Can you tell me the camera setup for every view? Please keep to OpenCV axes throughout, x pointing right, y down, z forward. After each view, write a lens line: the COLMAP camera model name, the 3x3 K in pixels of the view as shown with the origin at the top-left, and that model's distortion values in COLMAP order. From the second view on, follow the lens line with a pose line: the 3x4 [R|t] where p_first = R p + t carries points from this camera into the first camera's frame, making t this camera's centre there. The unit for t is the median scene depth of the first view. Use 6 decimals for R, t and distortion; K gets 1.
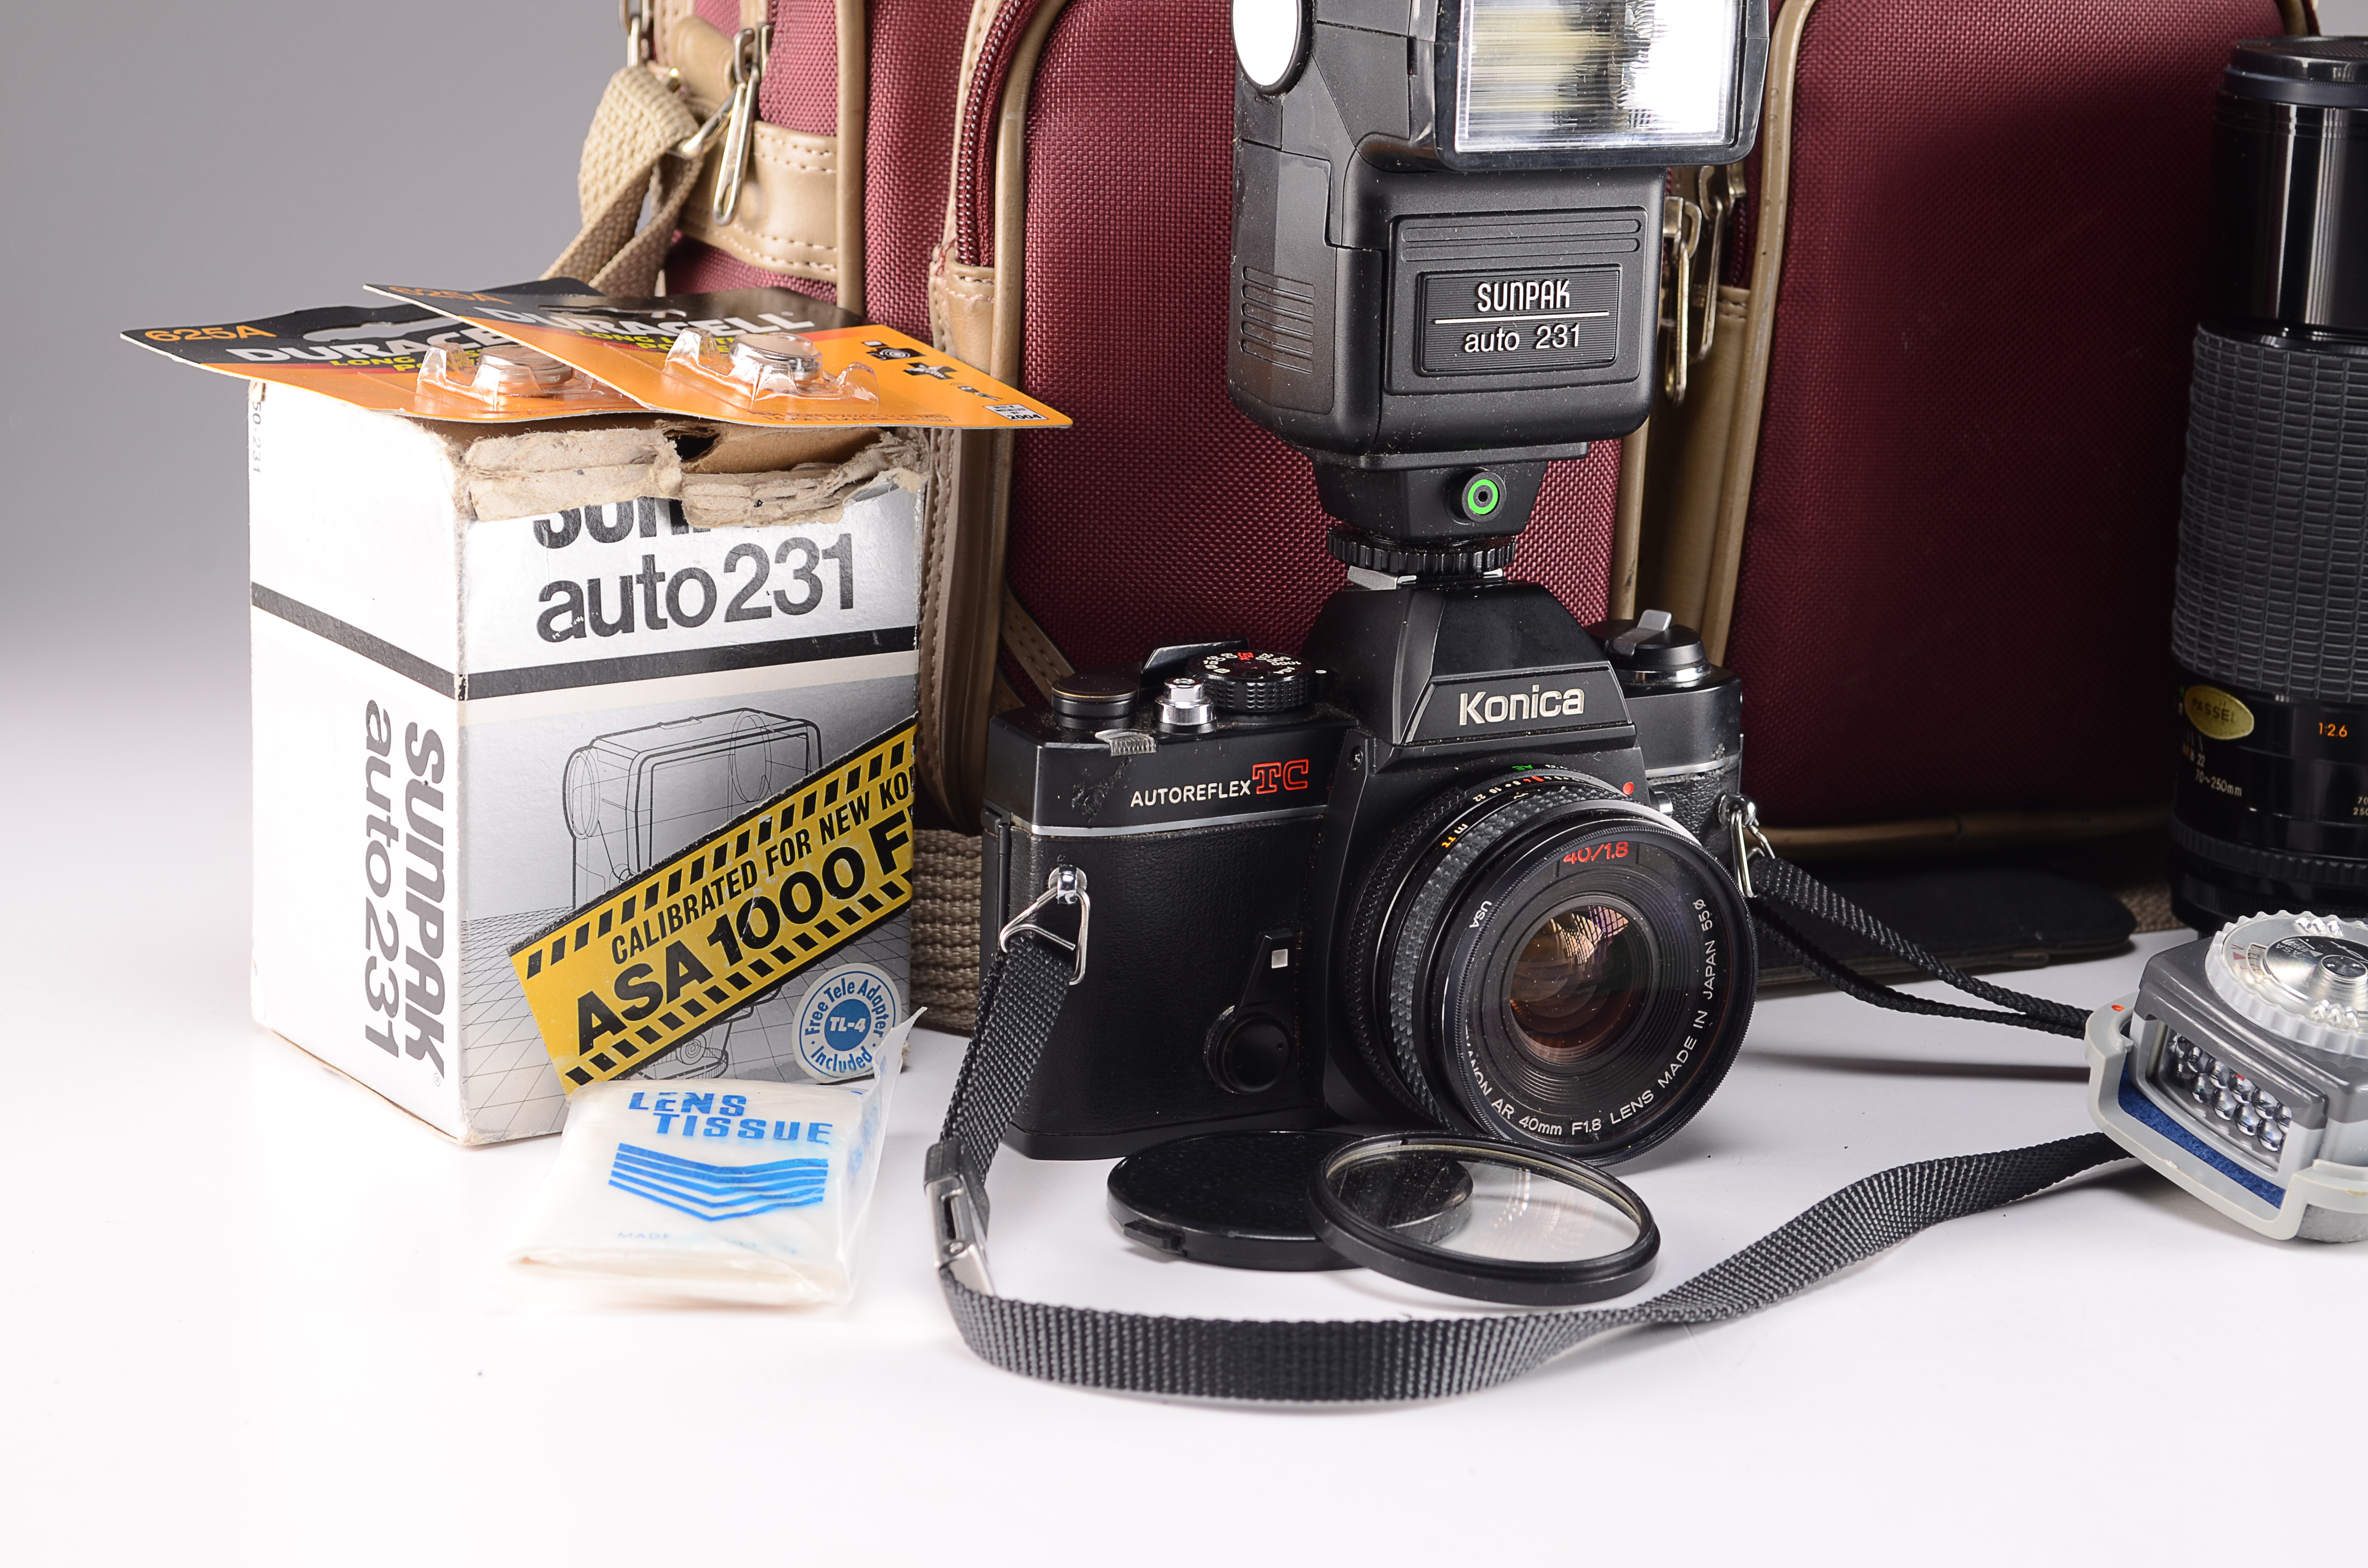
lens RADIAL K [[4492.0, 0, 1184.0], [0, 4492.0, 784.0], [0, 0, 1]] dist [0.014710, 0.232435]
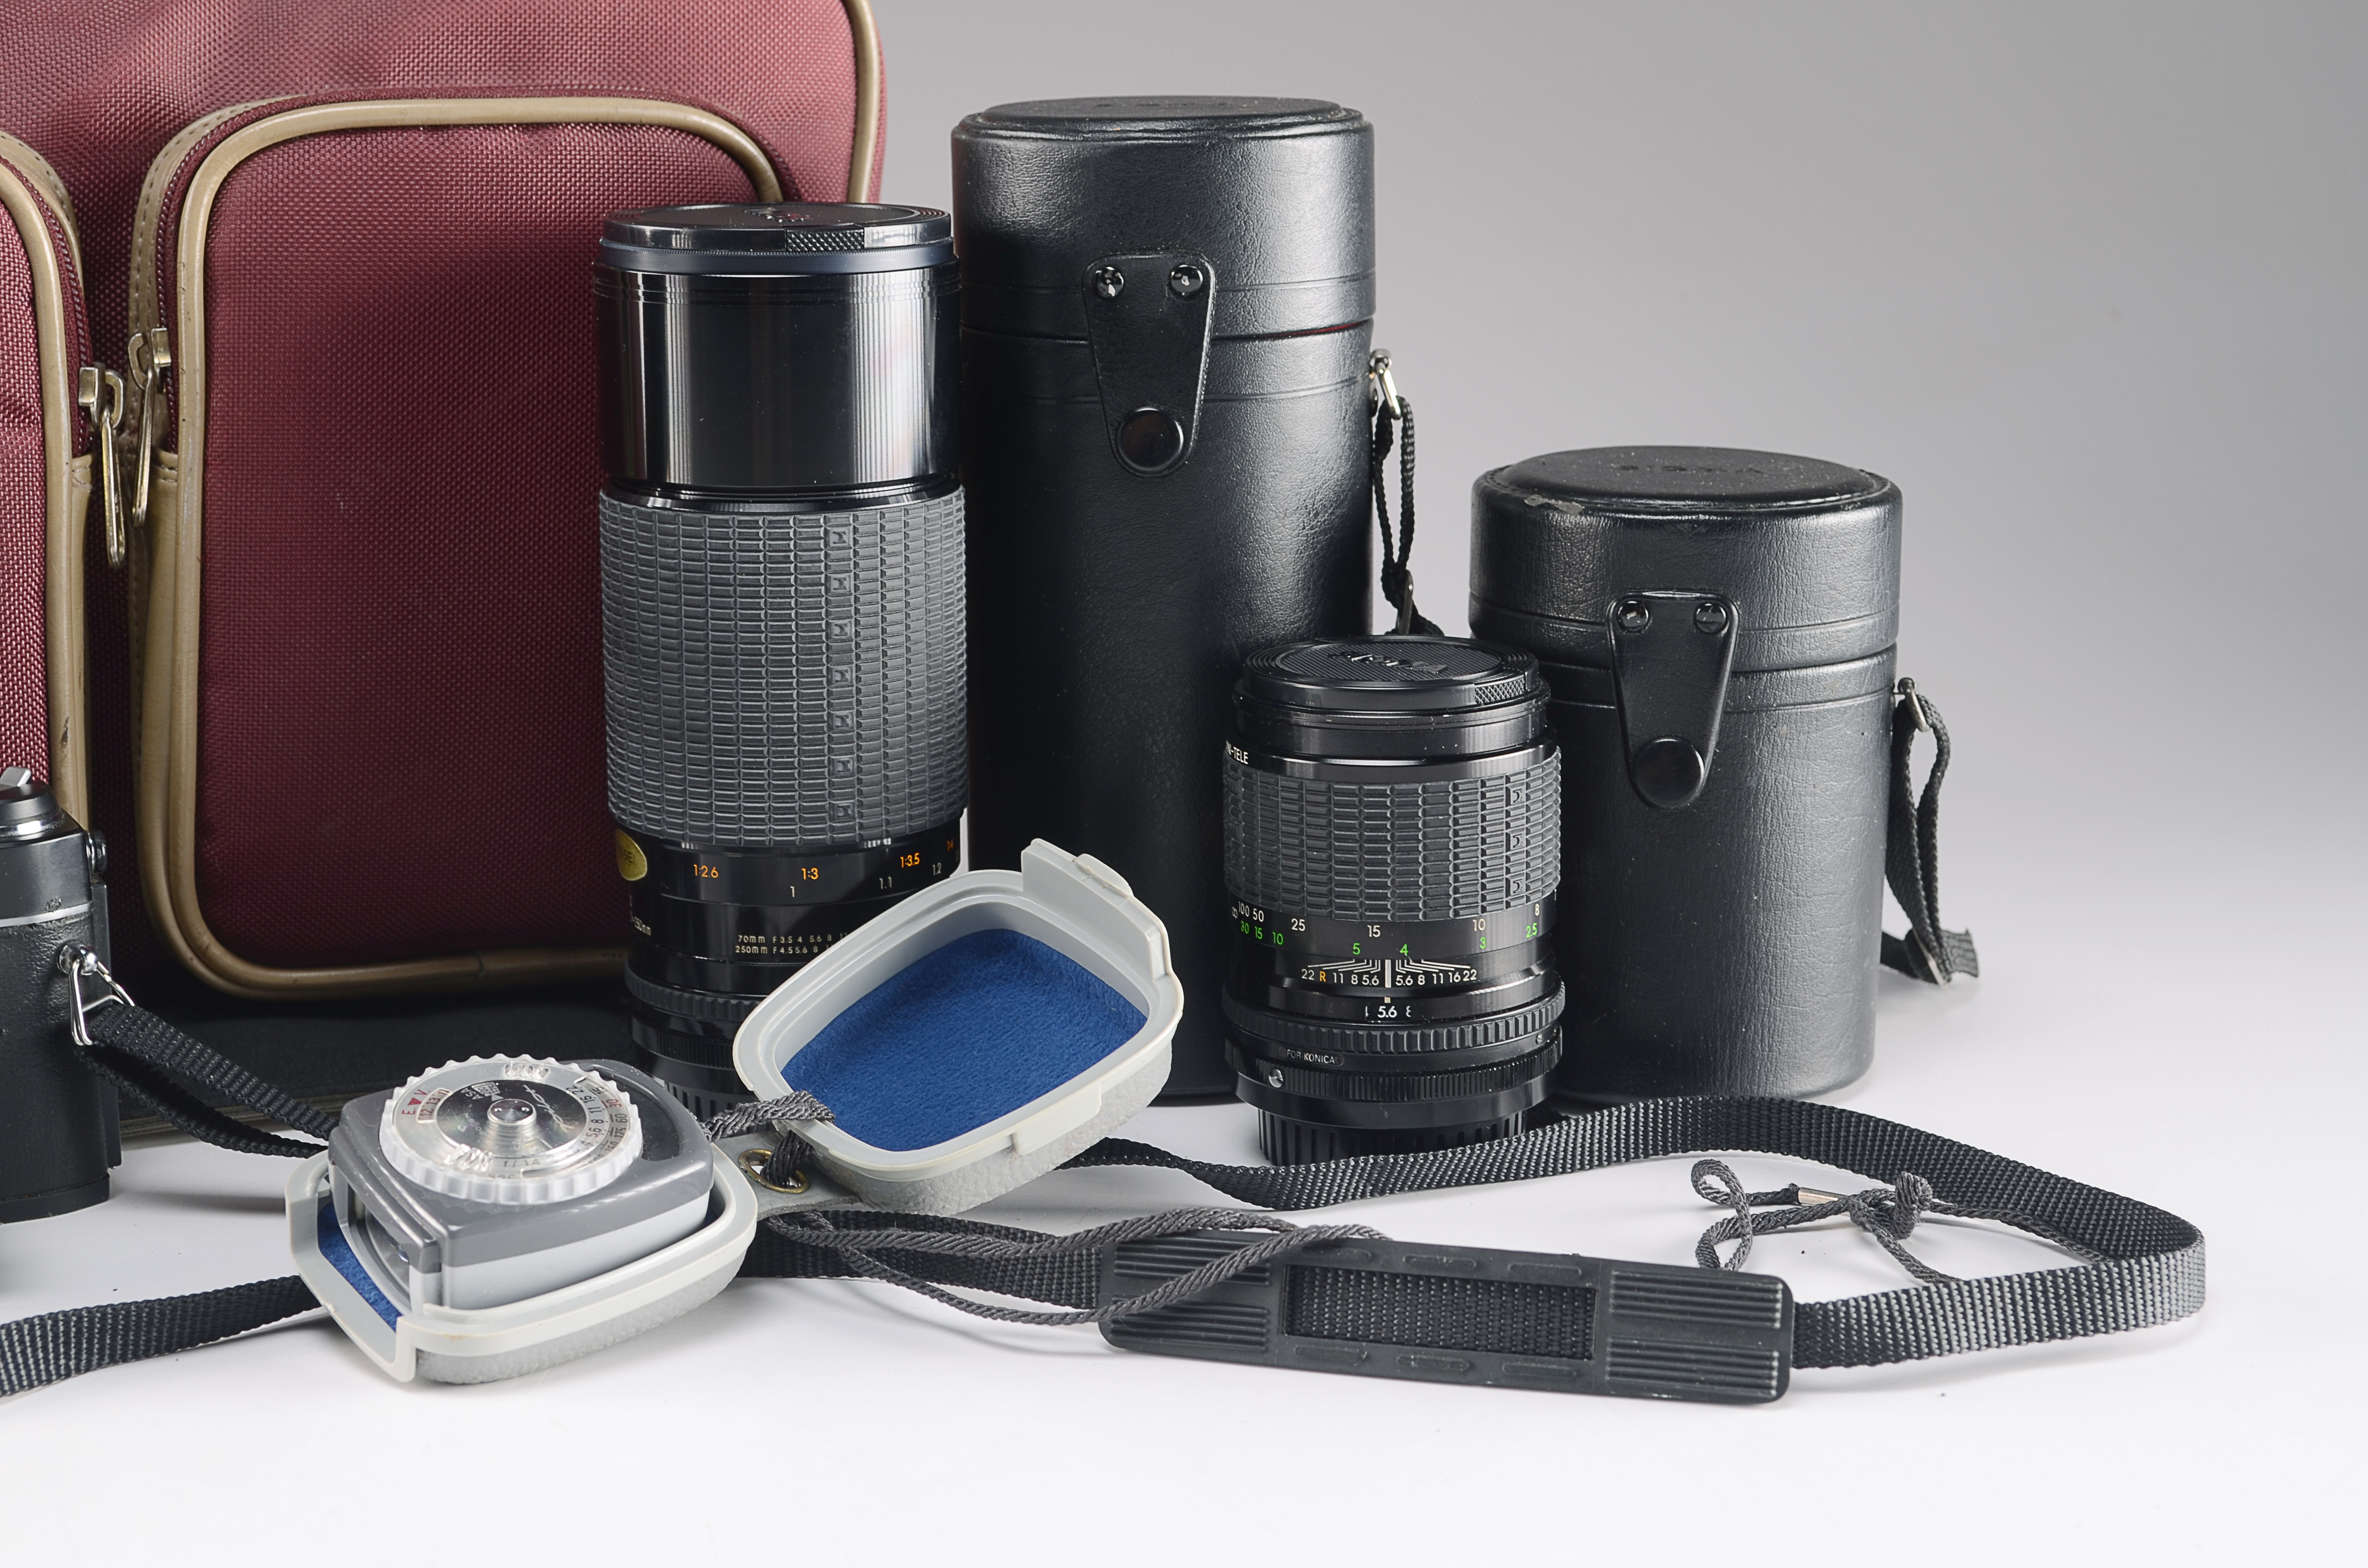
lens RADIAL K [[4015.1, 0, 1184.0], [0, 4015.1, 784.0], [0, 0, 1]] dist [0.026519, 0.089410]
pose [[0.999740, -0.015416, -0.016777, 0.415425], [0.015038, 0.999635, -0.022427, -0.010628], [0.017117, 0.022169, 0.999608, 0.084128]]
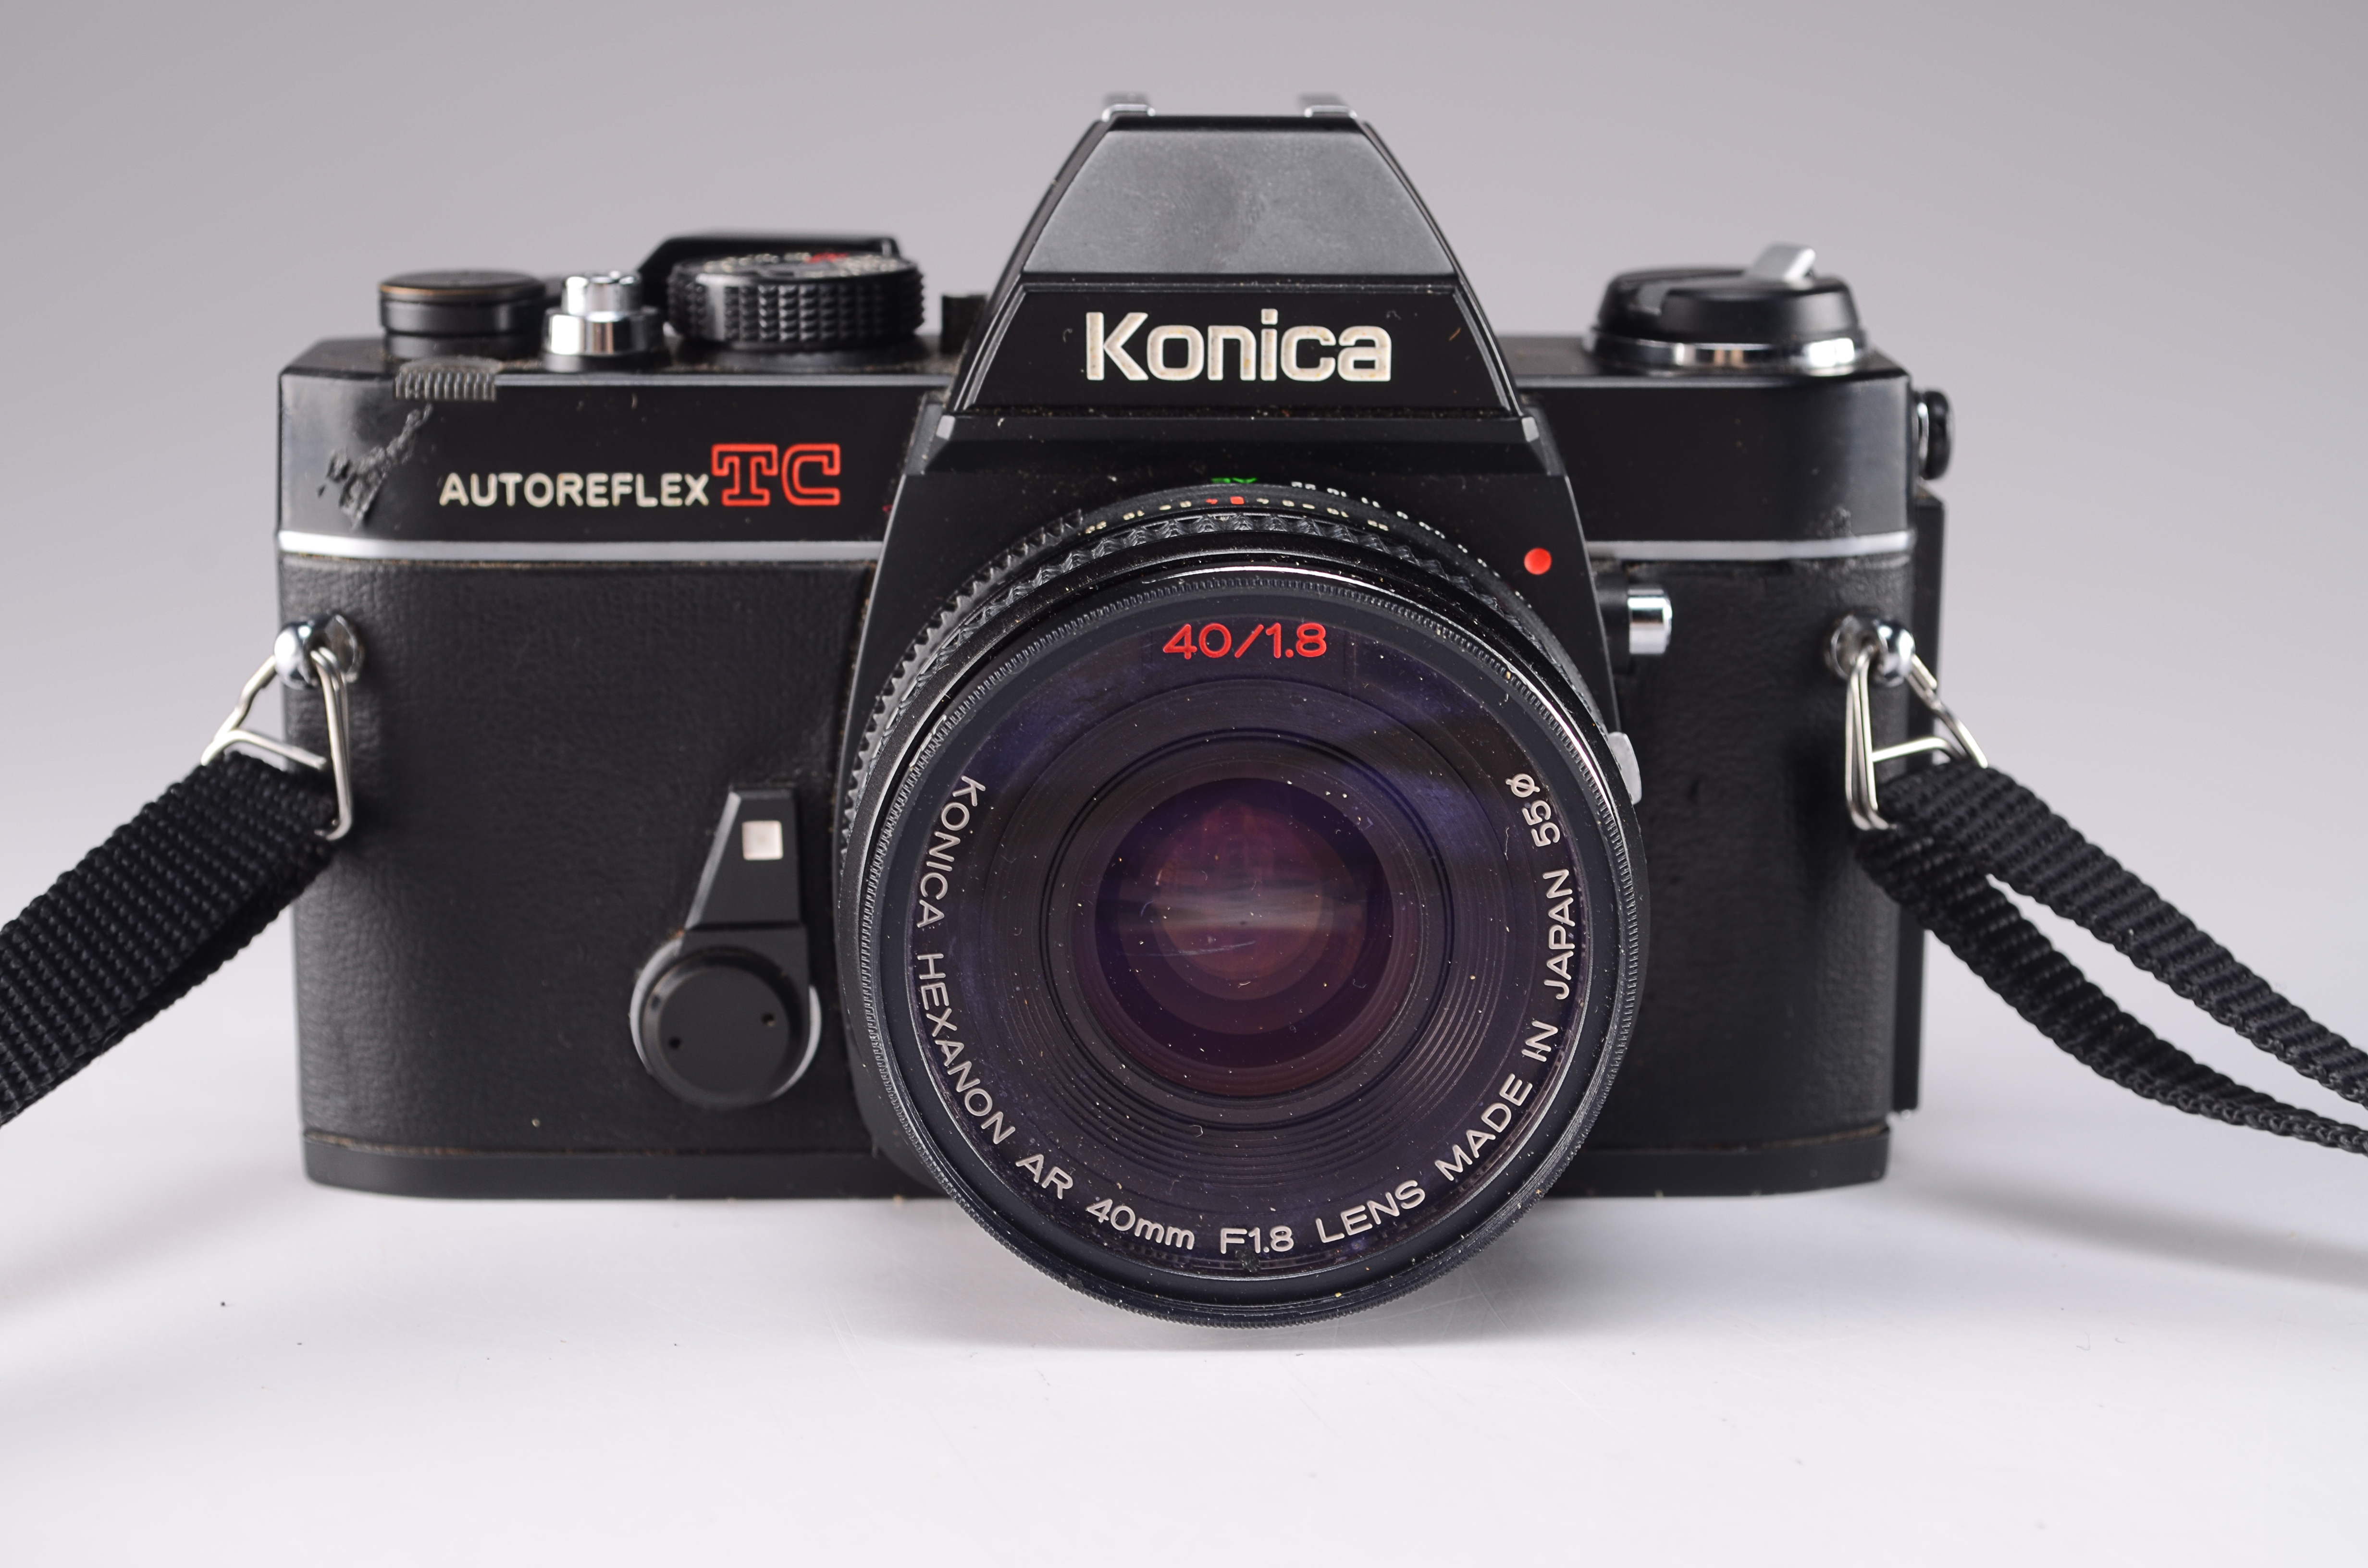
lens RADIAL K [[4481.2, 0, 1184.0], [0, 4481.2, 784.0], [0, 0, 1]] dist [0.039873, 0.067575]
pose [[0.897057, 0.070076, -0.436323, 0.281637], [-0.089233, 0.995733, -0.023538, 0.040280], [0.432811, 0.060049, 0.899482, 0.568942]]
